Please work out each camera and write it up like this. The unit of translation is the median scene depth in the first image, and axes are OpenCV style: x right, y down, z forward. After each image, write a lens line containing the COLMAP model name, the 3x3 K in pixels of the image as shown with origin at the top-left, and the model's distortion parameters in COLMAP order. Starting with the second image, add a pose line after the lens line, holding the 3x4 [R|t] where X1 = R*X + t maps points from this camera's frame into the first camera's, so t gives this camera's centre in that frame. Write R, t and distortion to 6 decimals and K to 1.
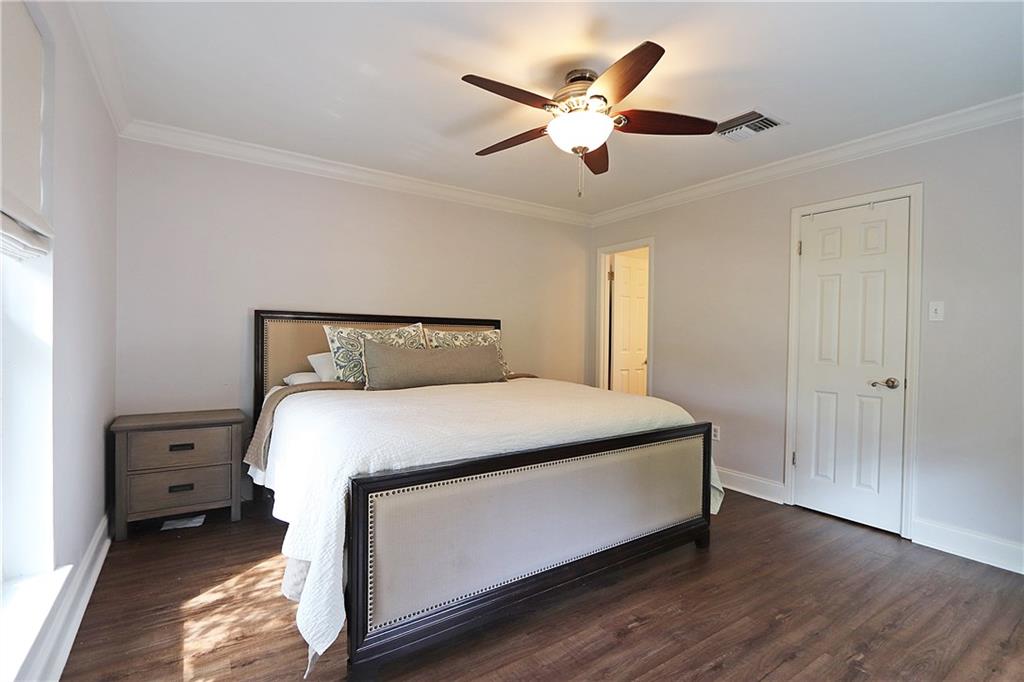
lens RADIAL K [[476.5, 0, 505.8], [0, 476.5, 339.8], [0, 0, 1]] dist [-0.016987, 0.002002]
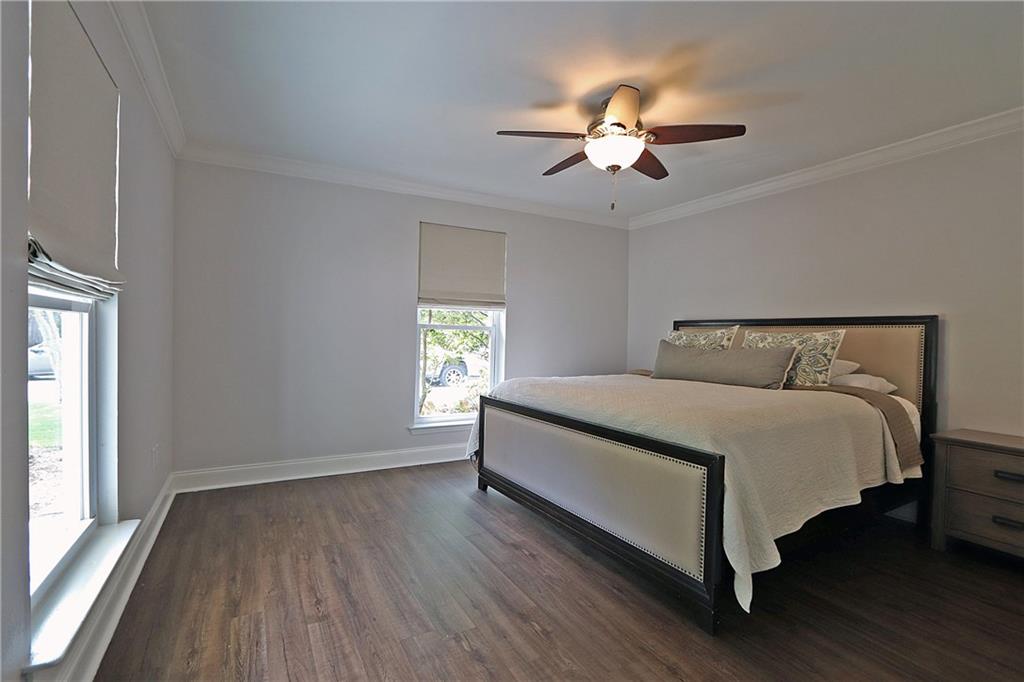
lens RADIAL K [[476.5, 0, 505.7], [0, 476.5, 342.9], [0, 0, 1]] dist [-0.016987, 0.002002]
pose [[-0.089871, -0.001890, -0.995952, 1.361978], [-0.022738, 0.999741, 0.000155, 0.021073], [0.995694, 0.022660, -0.089891, 0.901404]]
